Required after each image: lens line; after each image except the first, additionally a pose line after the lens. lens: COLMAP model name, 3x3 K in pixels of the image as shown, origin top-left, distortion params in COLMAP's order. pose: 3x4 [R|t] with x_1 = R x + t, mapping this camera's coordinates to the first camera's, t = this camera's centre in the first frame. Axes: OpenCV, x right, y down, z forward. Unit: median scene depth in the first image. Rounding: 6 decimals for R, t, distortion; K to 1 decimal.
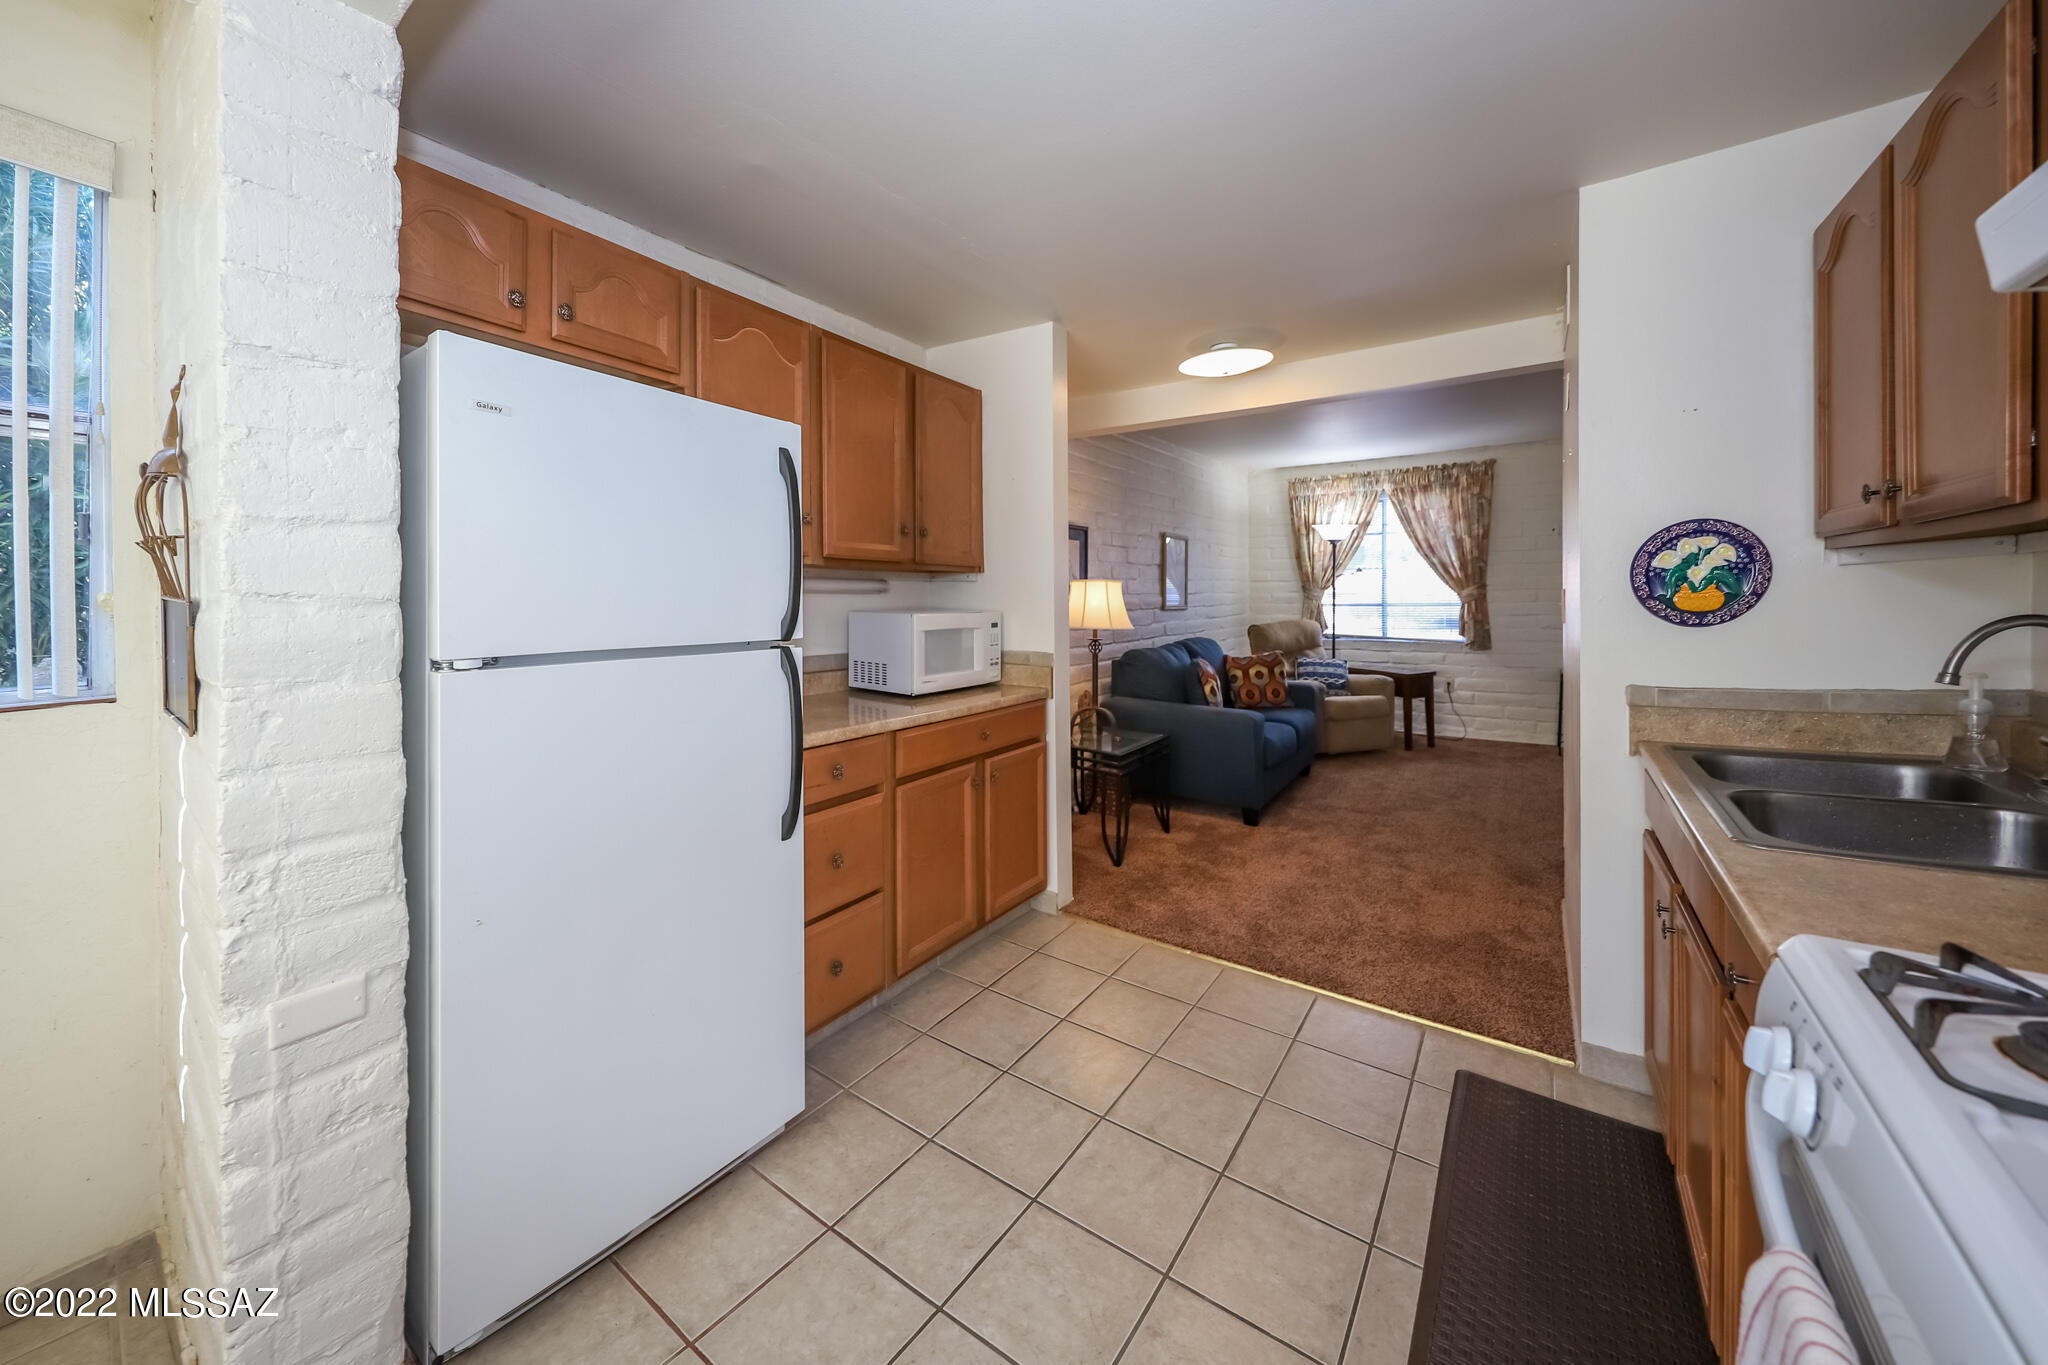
lens RADIAL K [[705.3, 0, 1023.3], [0, 705.3, 618.7], [0, 0, 1]] dist [0.000828, -0.000028]
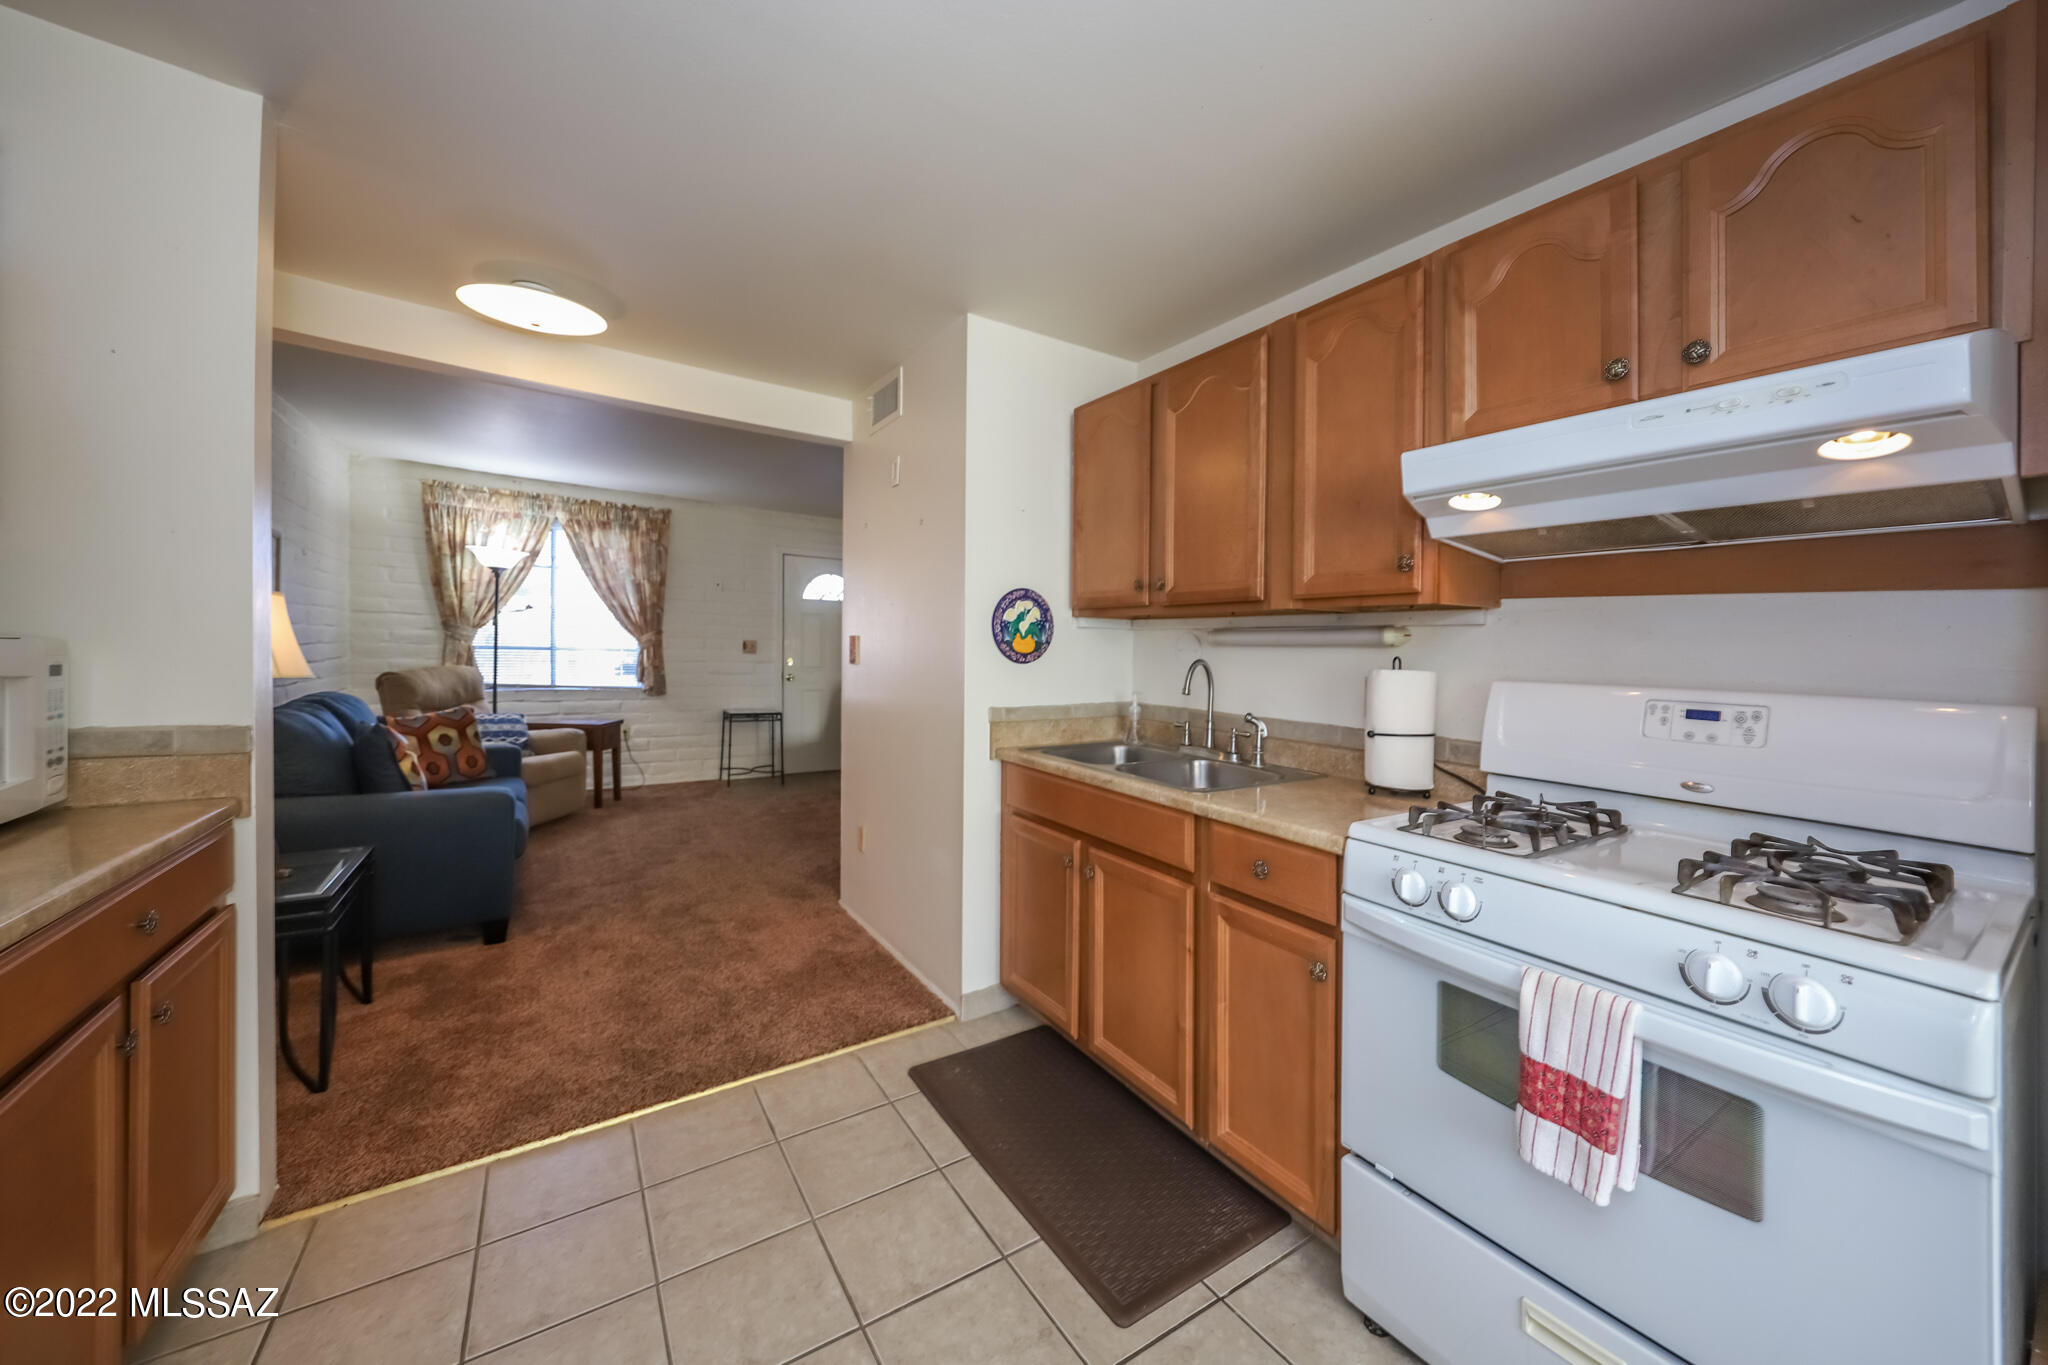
lens RADIAL K [[711.5, 0, 1023.8], [0, 711.5, 663.4], [0, 0, 1]] dist [0.000461, 0.000080]
pose [[0.346981, 0.003781, 0.937865, -0.147715], [0.003908, 0.999977, -0.005477, 0.007002], [-0.937864, 0.005565, 0.346958, 0.182838]]
